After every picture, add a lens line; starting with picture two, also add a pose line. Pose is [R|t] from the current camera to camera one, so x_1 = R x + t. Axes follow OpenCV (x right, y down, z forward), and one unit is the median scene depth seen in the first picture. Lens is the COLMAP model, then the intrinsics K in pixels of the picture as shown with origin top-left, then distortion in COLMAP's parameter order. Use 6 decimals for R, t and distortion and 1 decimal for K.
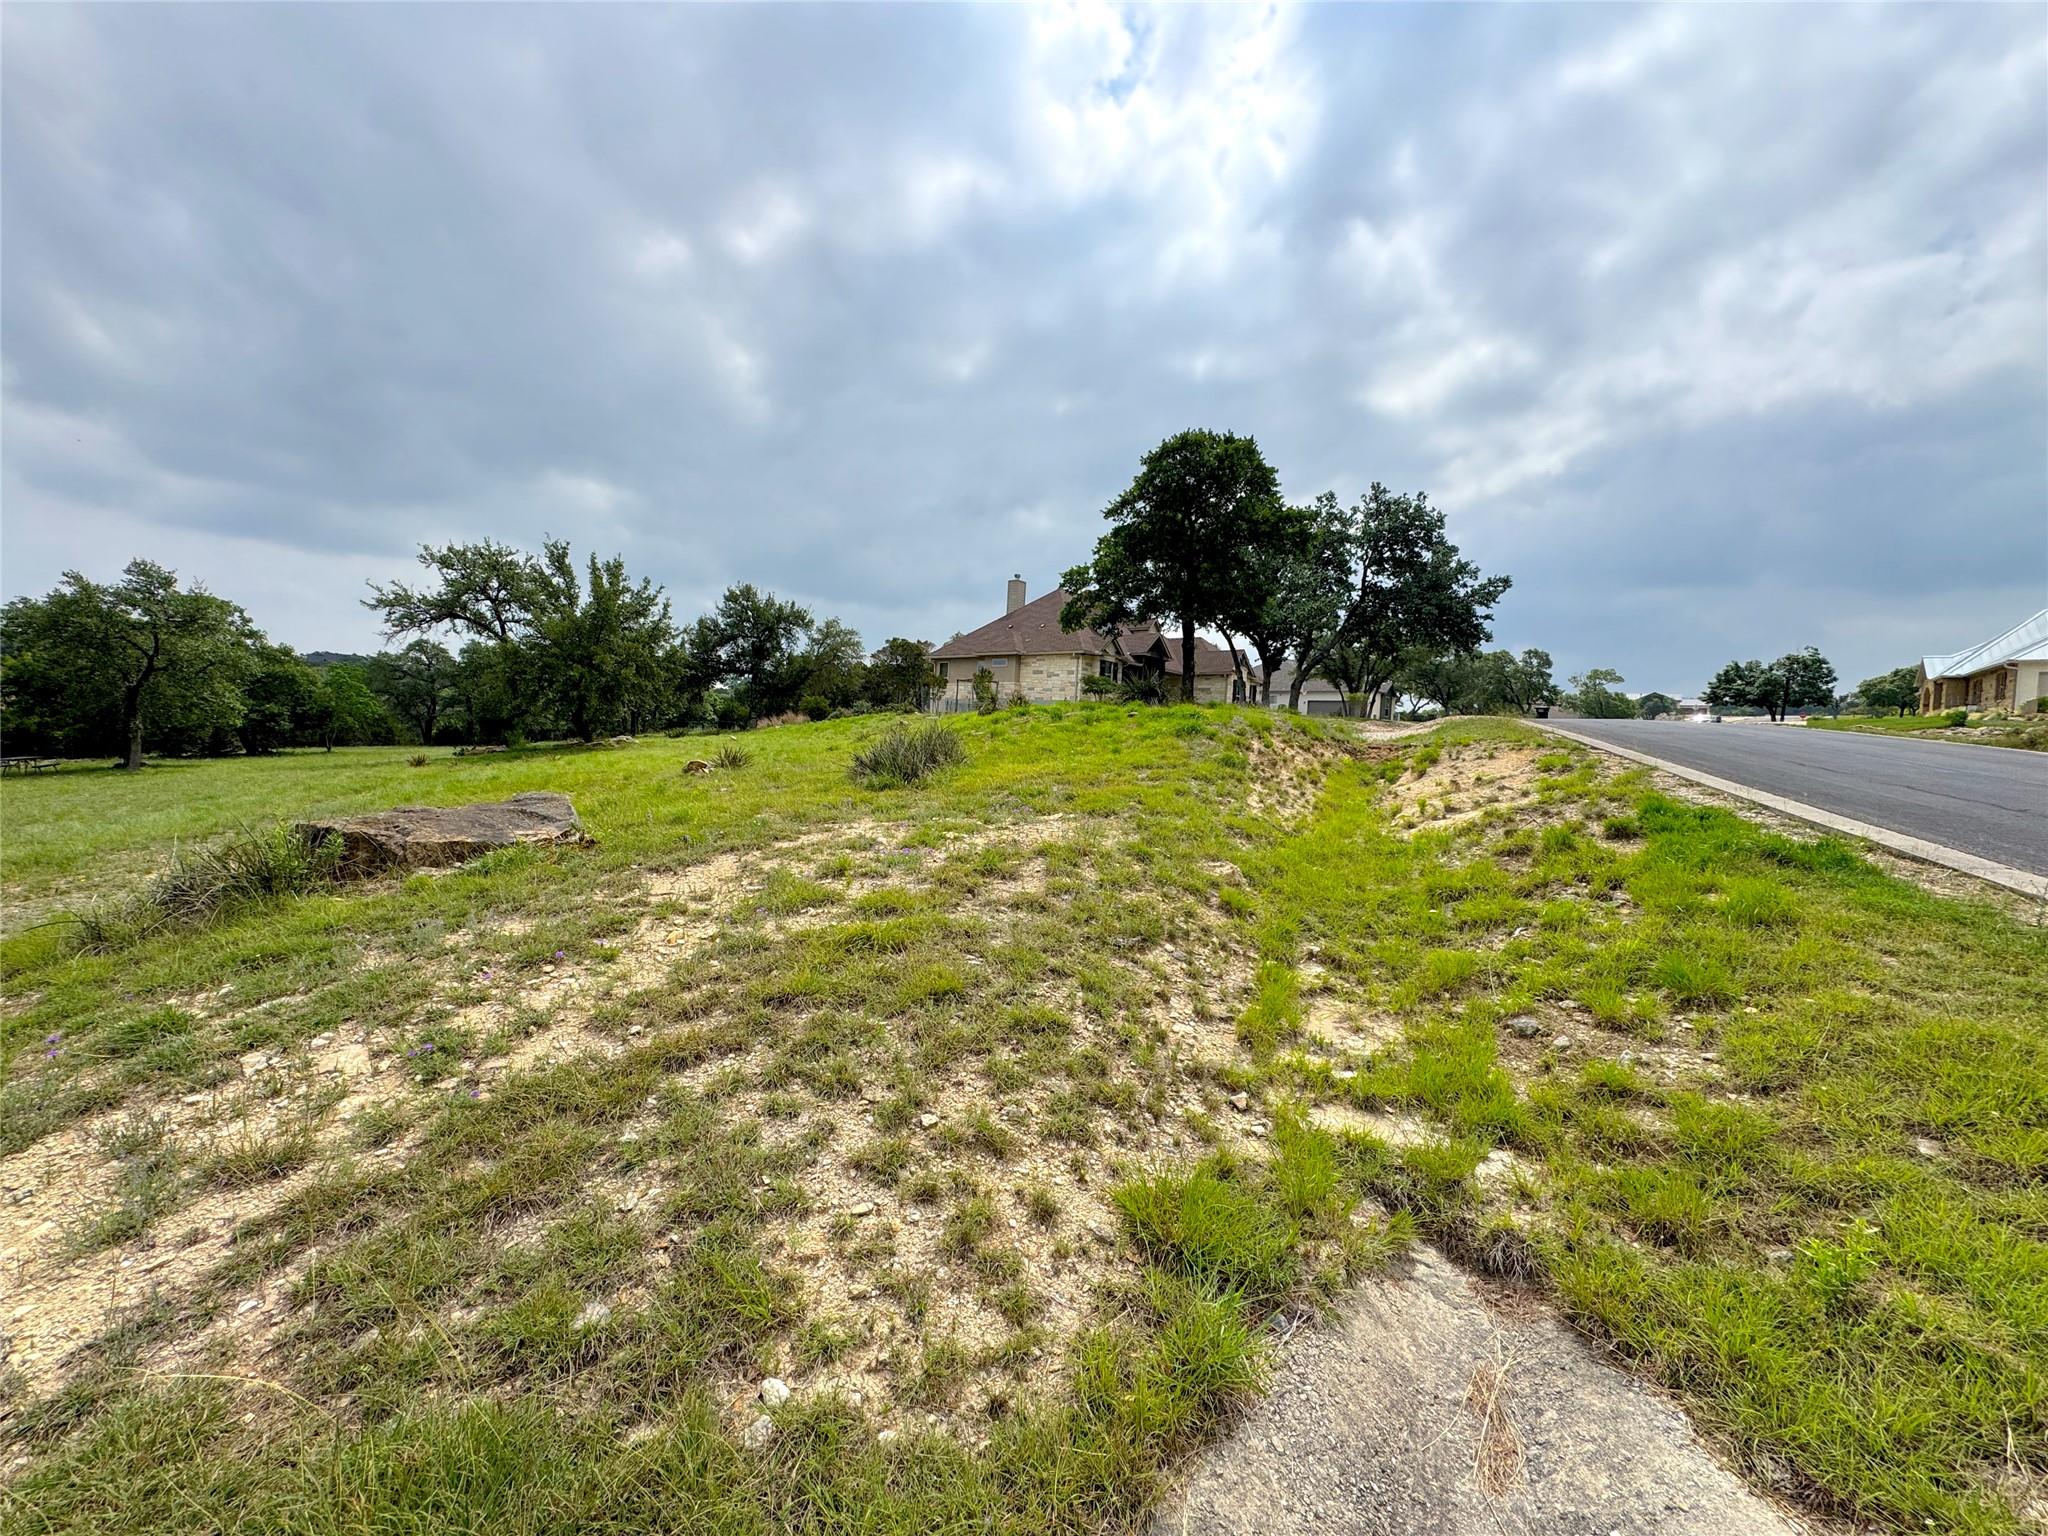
lens RADIAL K [[819.7, 0, 1032.5], [0, 819.7, 772.4], [0, 0, 1]] dist [-0.001684, 0.000164]
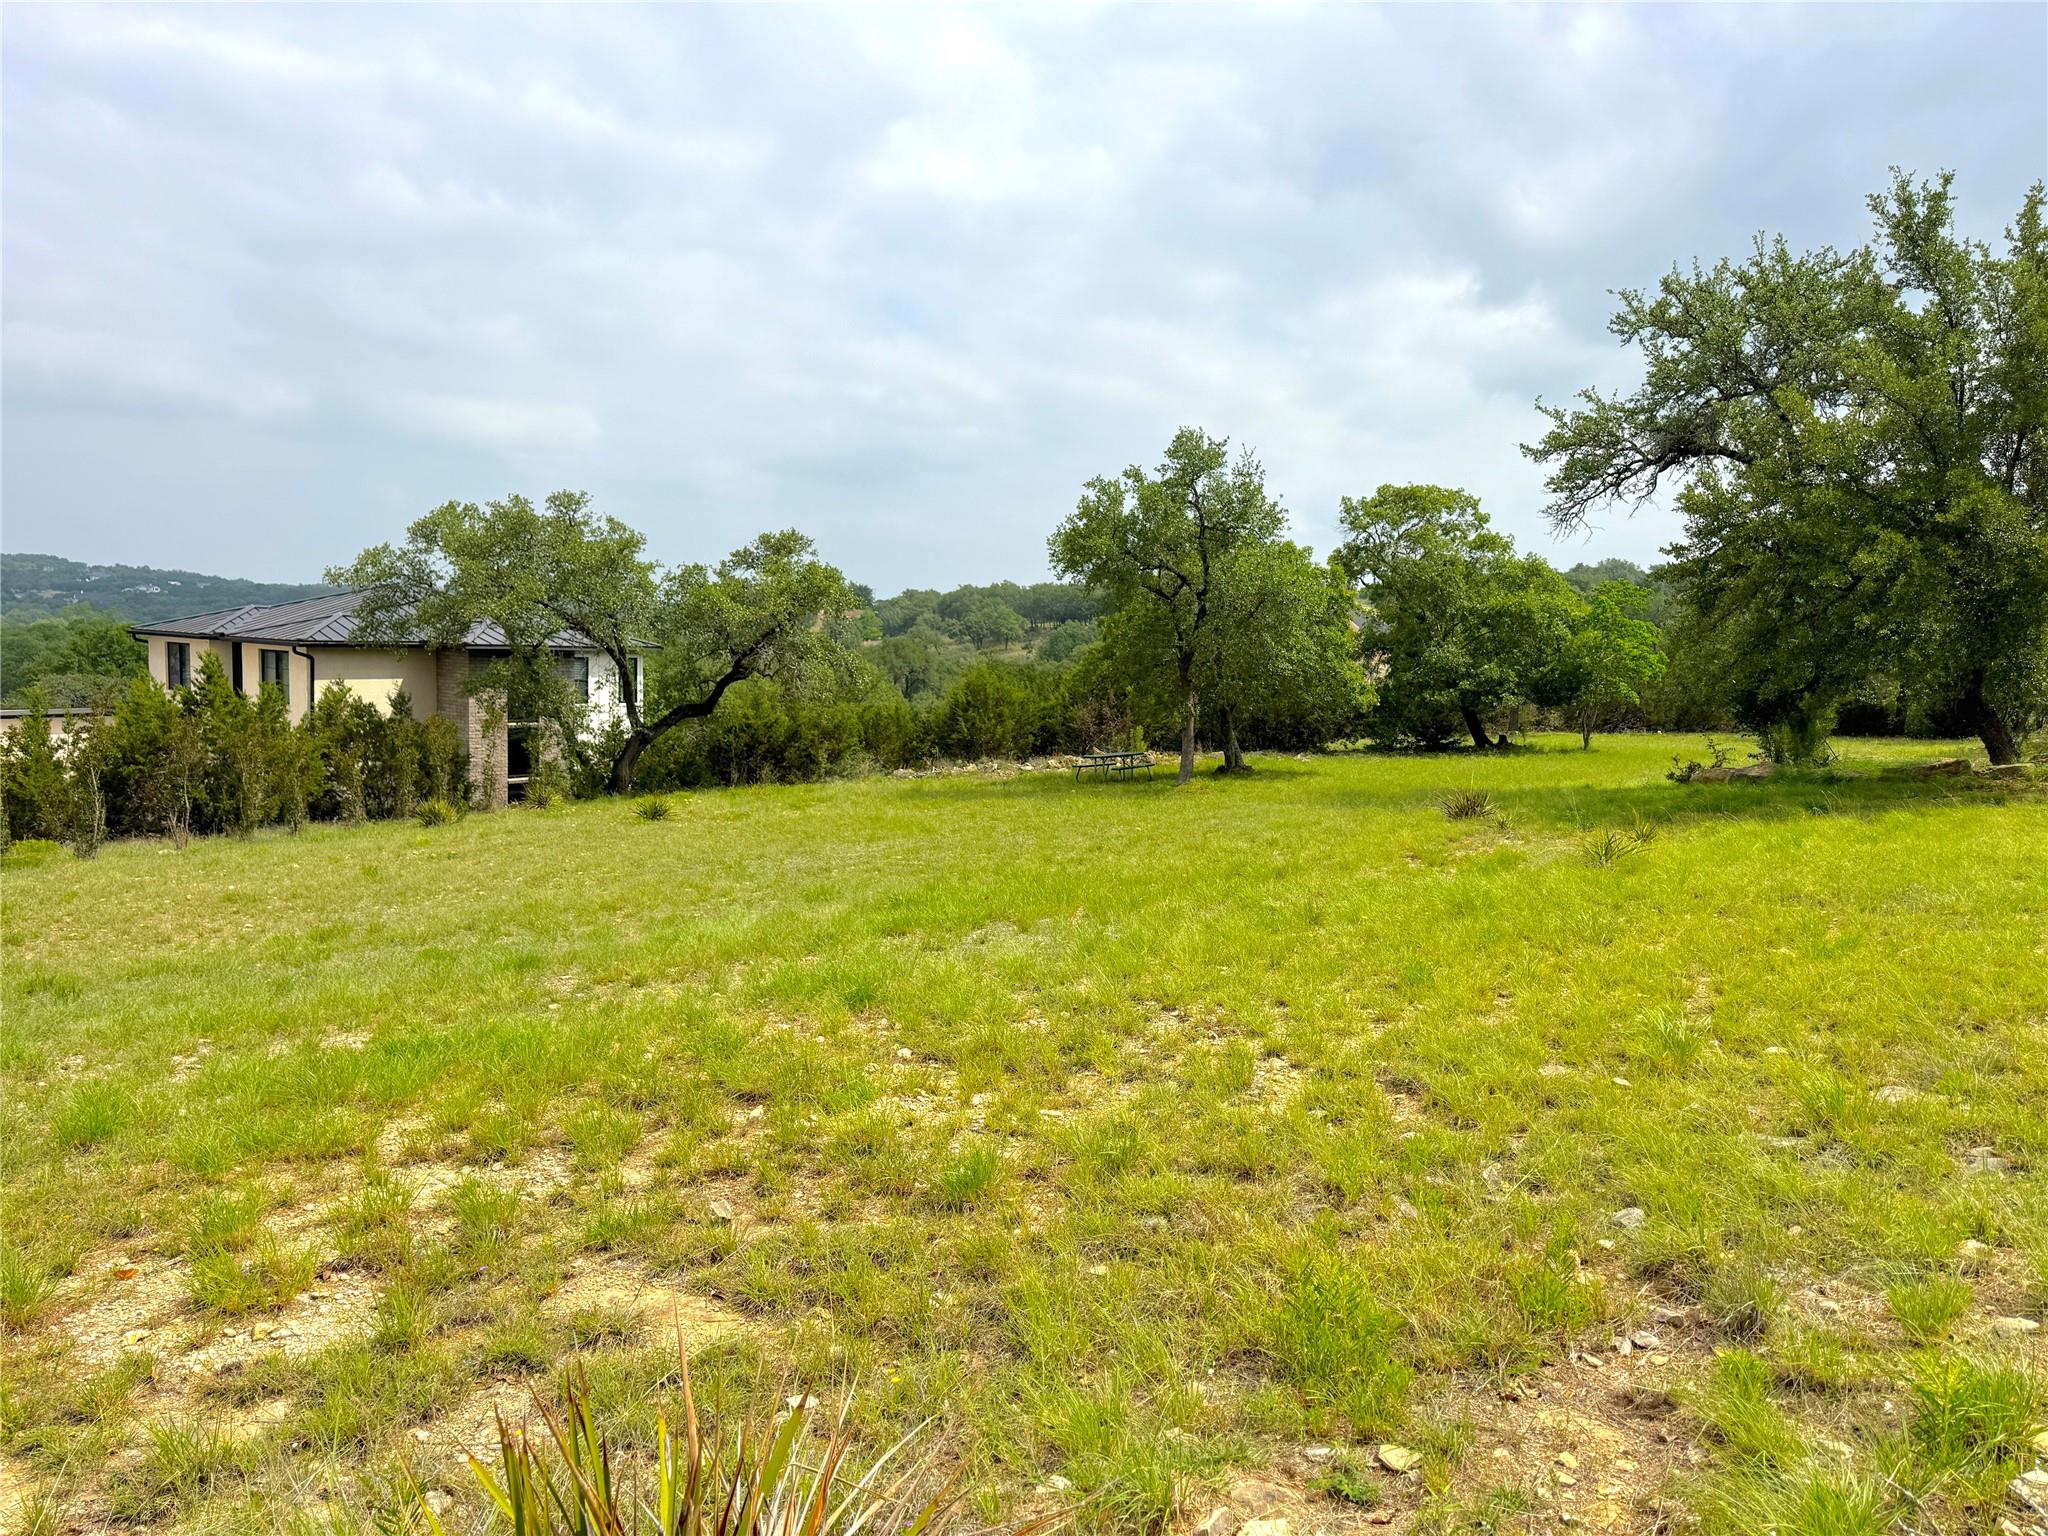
lens RADIAL K [[1438.7, 0, 1010.2], [0, 1438.7, 769.6], [0, 0, 1]] dist [0.093664, -0.121493]
pose [[0.335830, 0.050466, -0.940570, -0.106088], [-0.046917, 0.998220, 0.036808, -0.036360], [0.940754, 0.031768, 0.337600, 0.406393]]
